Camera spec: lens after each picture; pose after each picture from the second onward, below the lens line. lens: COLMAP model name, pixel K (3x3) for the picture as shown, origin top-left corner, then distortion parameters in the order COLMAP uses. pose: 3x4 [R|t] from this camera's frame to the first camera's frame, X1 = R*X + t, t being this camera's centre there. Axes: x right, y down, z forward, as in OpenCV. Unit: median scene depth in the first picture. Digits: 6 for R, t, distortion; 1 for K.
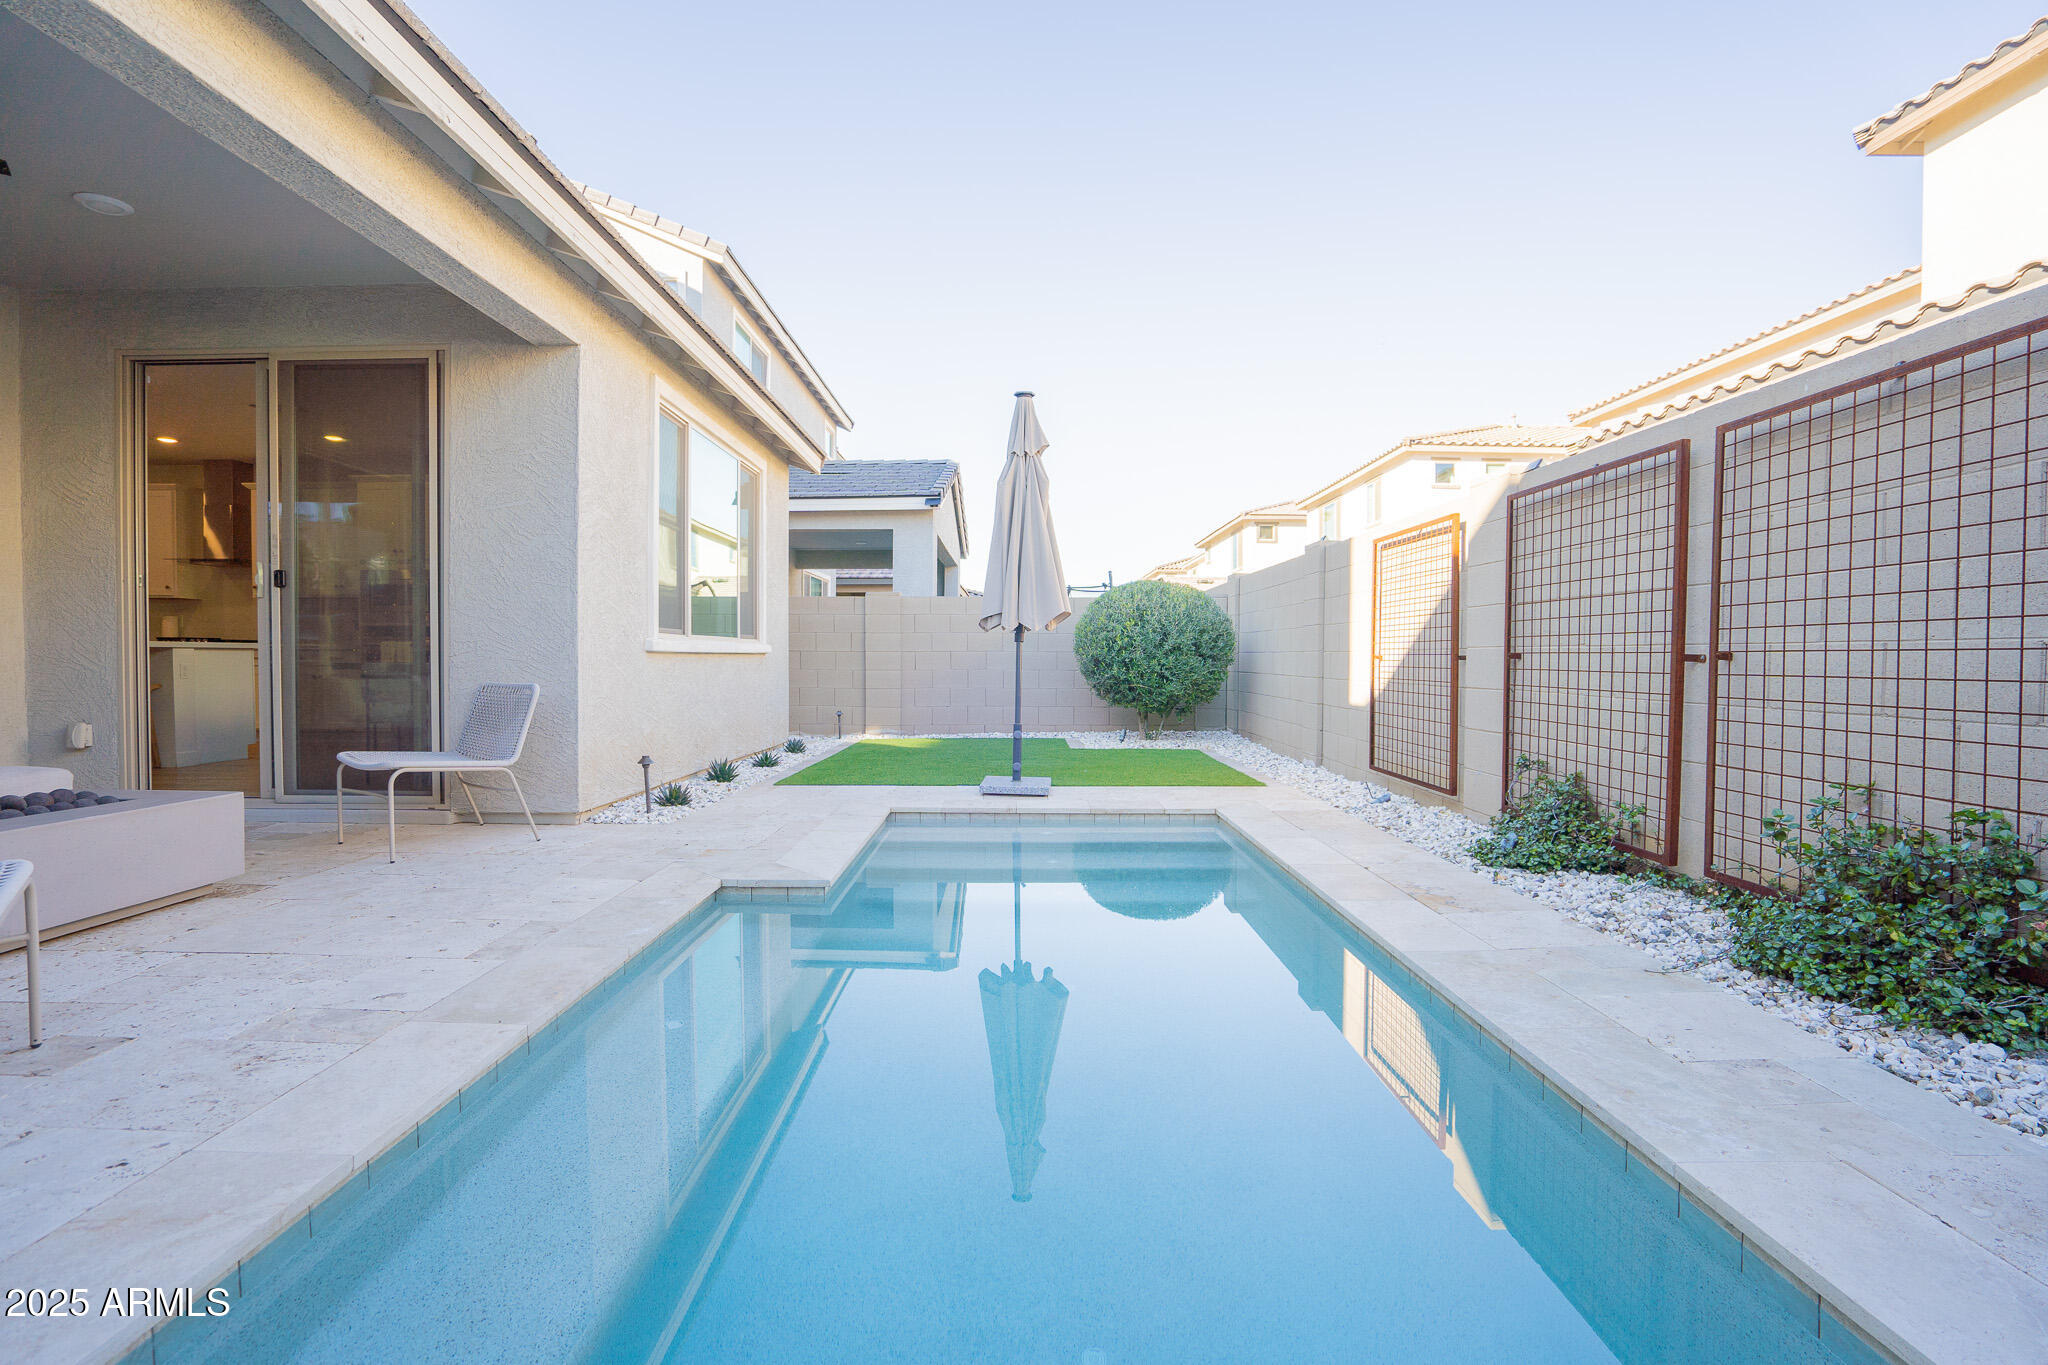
lens RADIAL K [[947.1, 0, 1010.2], [0, 947.1, 681.8], [0, 0, 1]] dist [-0.062993, 0.026491]
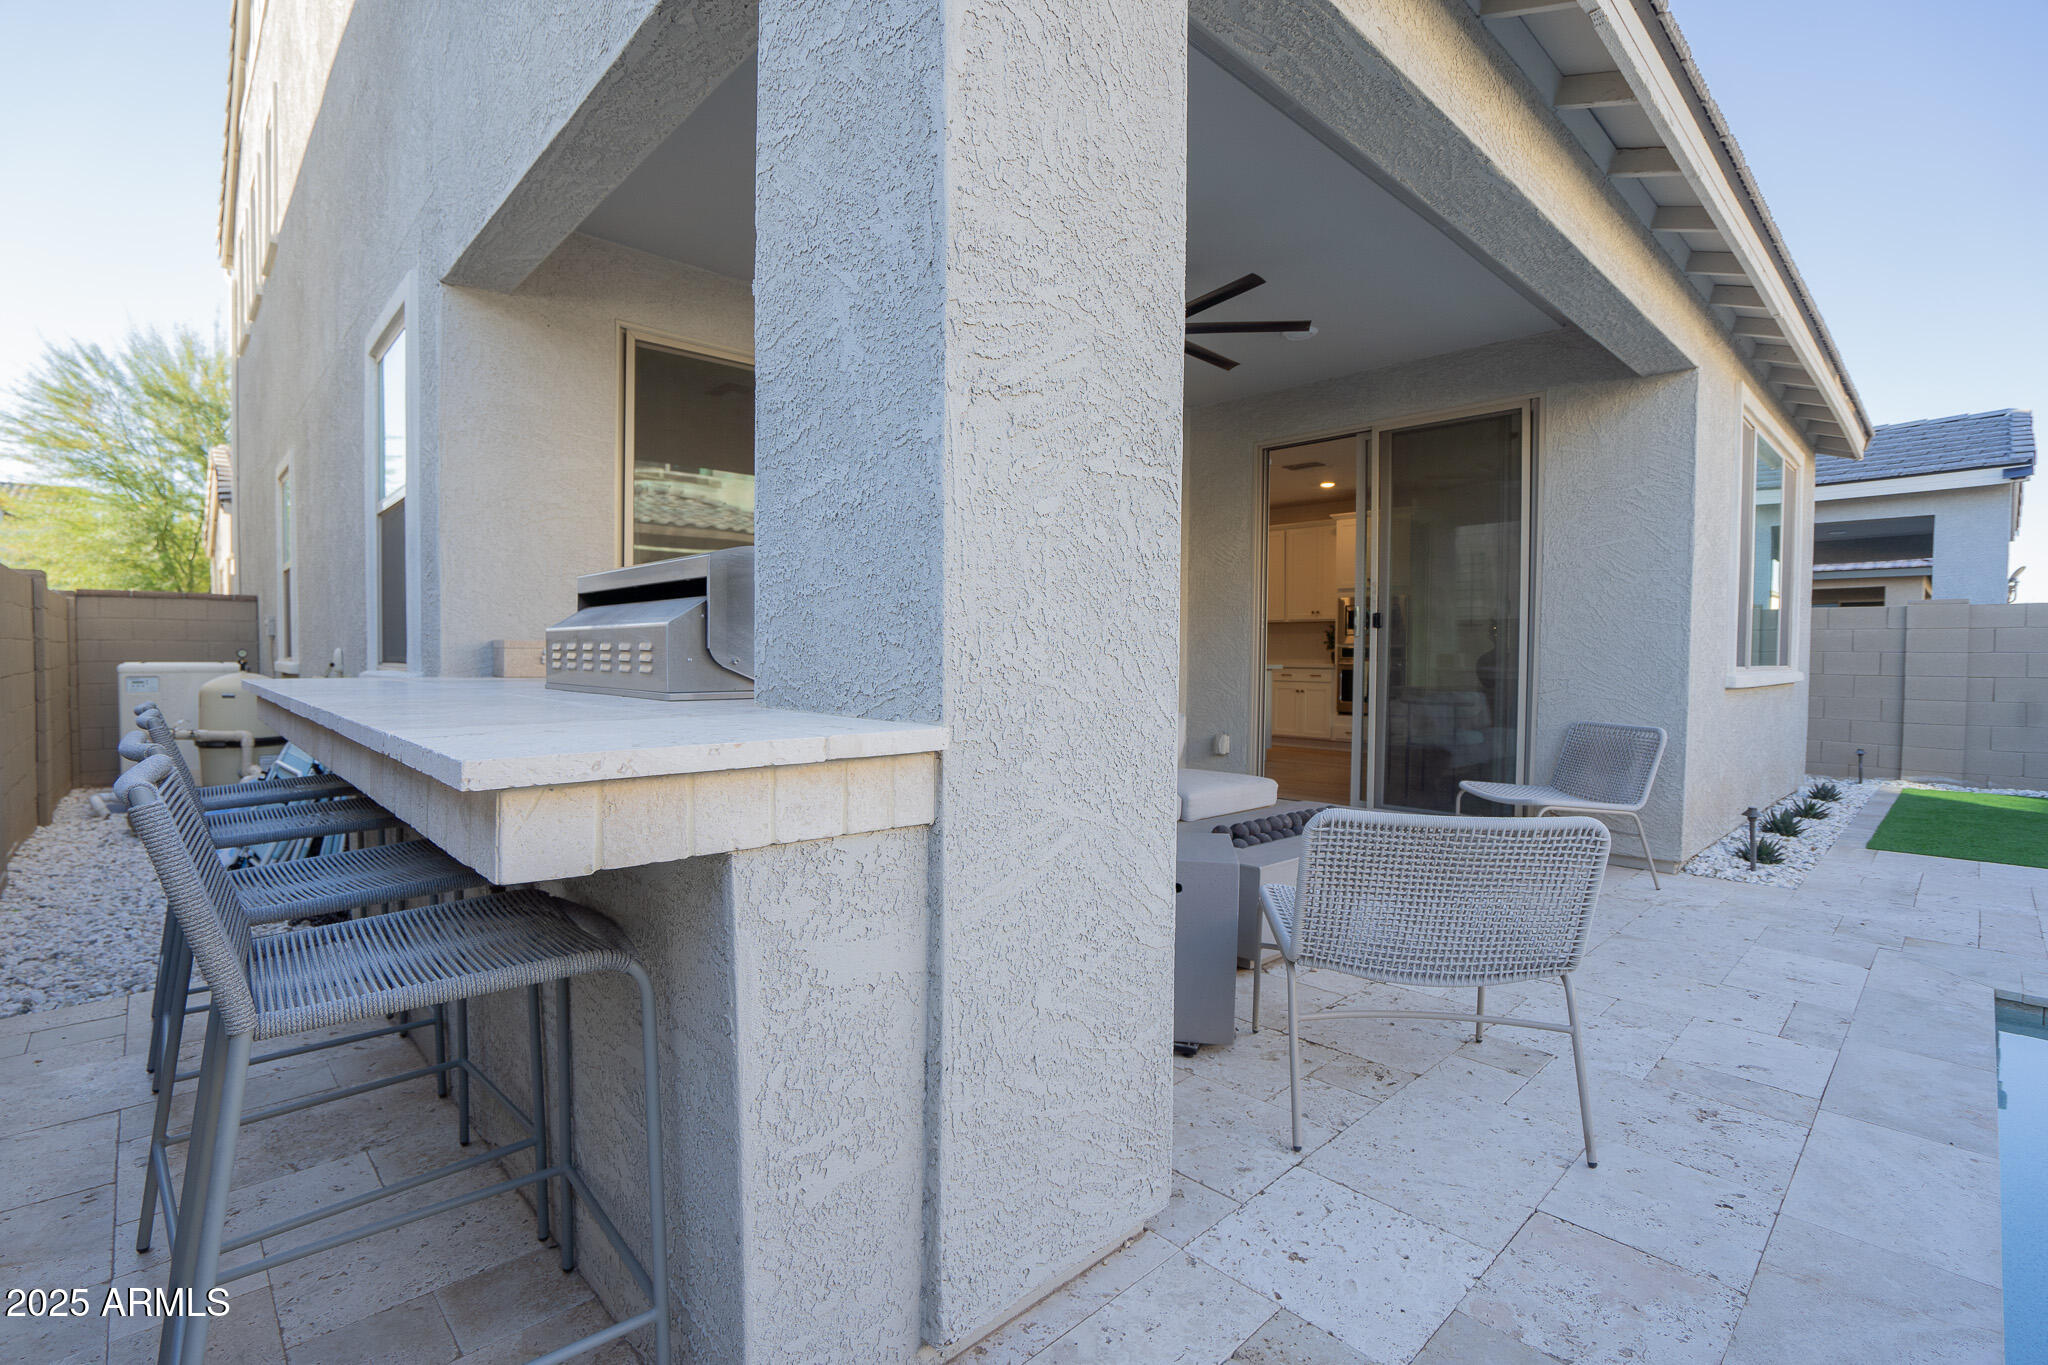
lens RADIAL K [[943.2, 0, 1007.8], [0, 943.2, 685.8], [0, 0, 1]] dist [-0.050639, 0.018069]
pose [[0.685646, 0.027432, -0.727418, -0.260331], [-0.025149, 0.999586, 0.013991, -0.035925], [0.727500, 0.008701, 0.686052, -0.143932]]
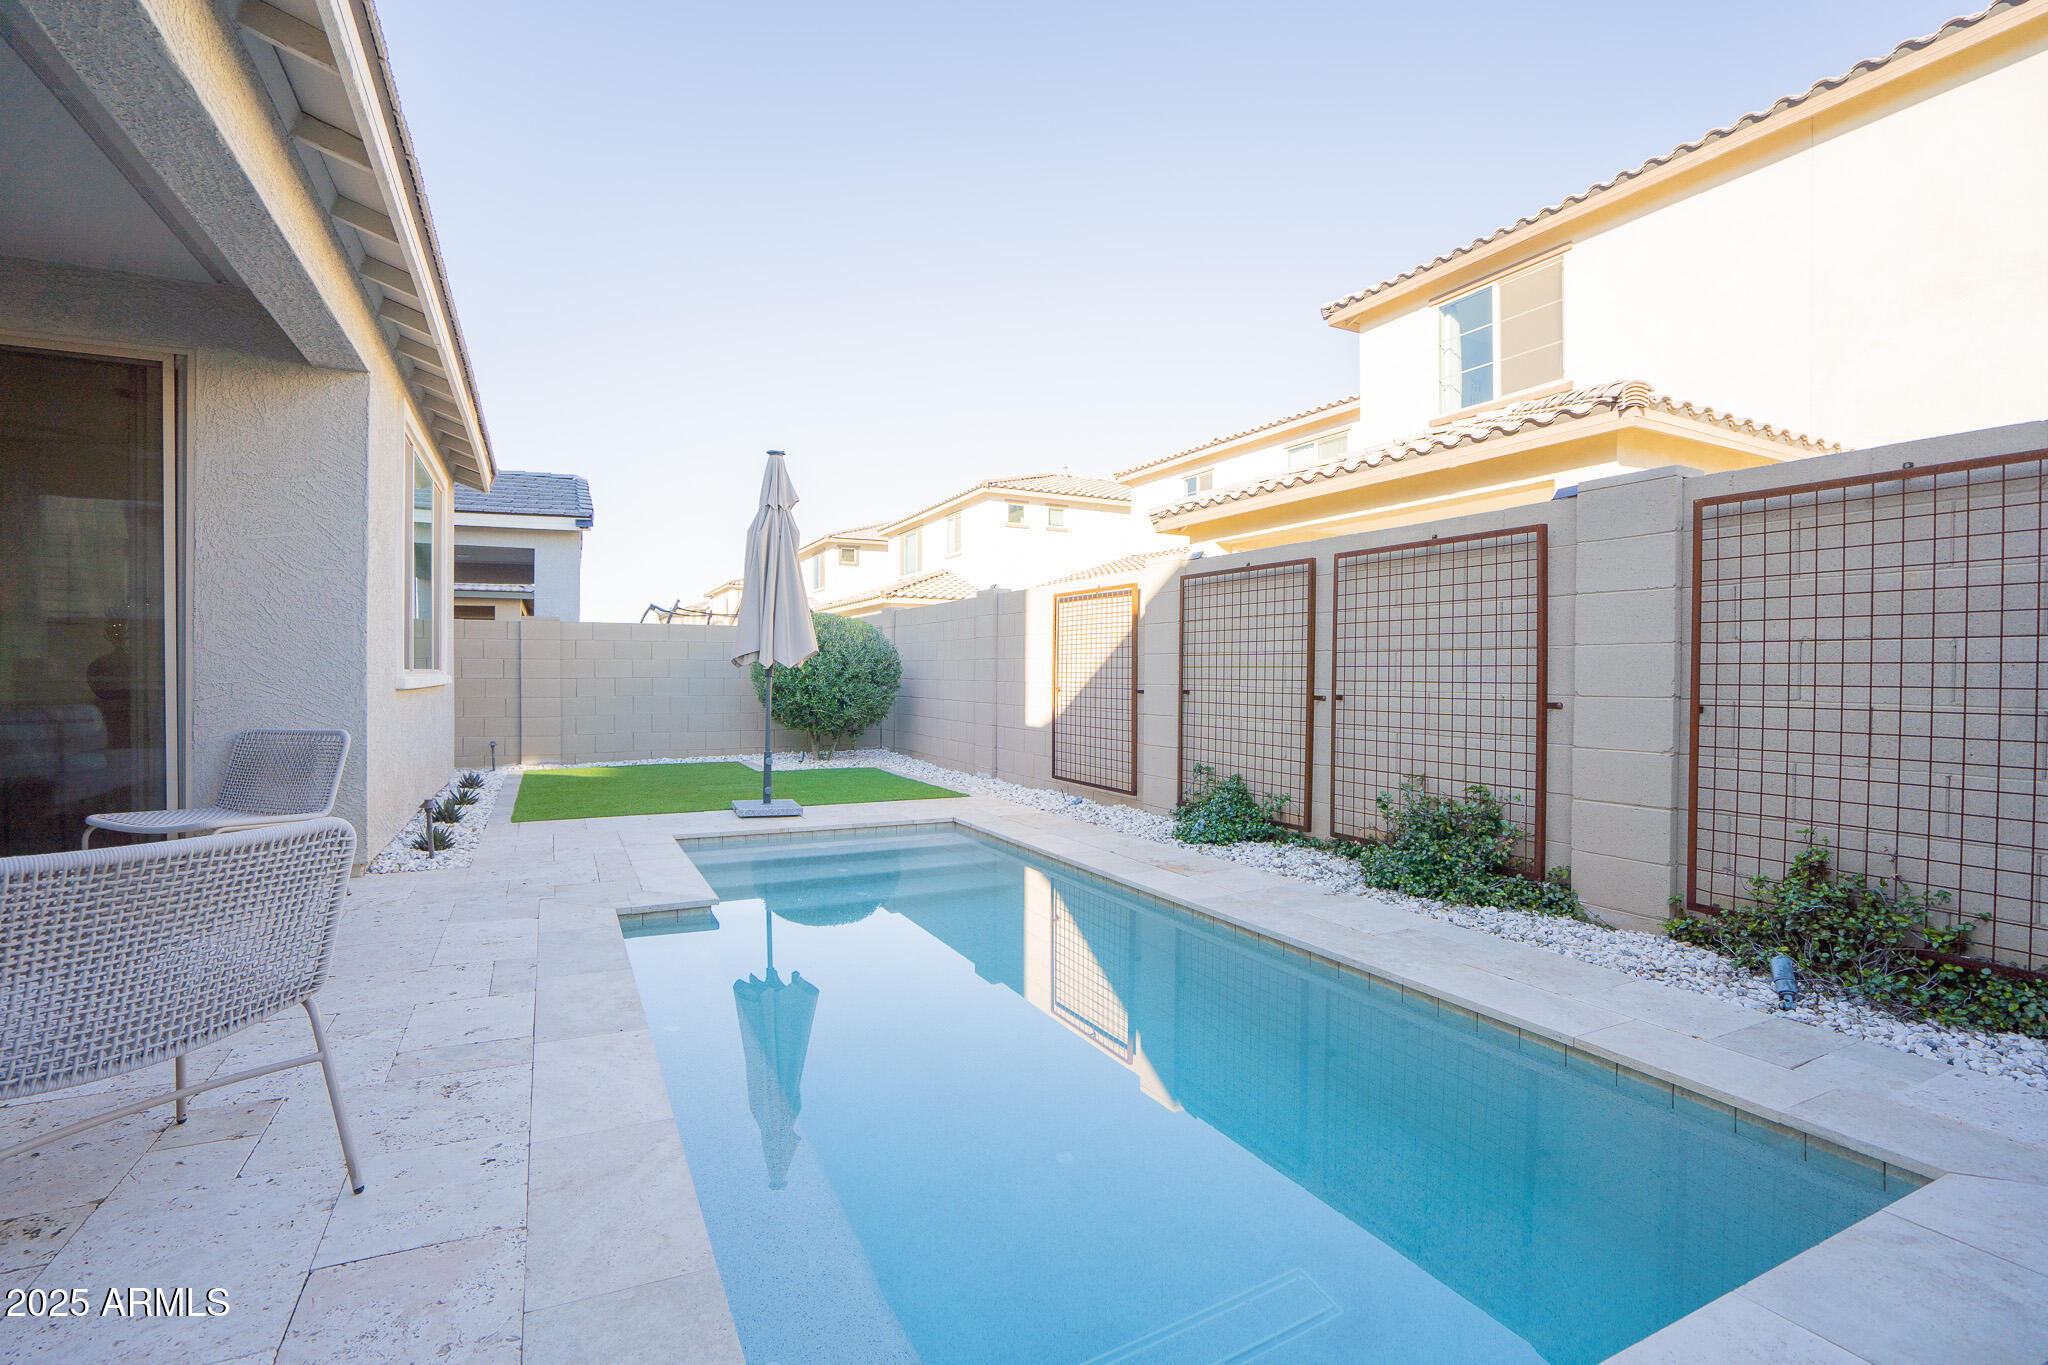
lens RADIAL K [[943.2, 0, 1007.8], [0, 943.2, 685.8], [0, 0, 1]] dist [-0.050639, 0.018069]
pose [[0.896705, -0.005312, 0.442596, -0.299243], [0.010140, 0.999912, -0.008544, -0.026248], [-0.442512, 0.012150, 0.896680, -0.133334]]
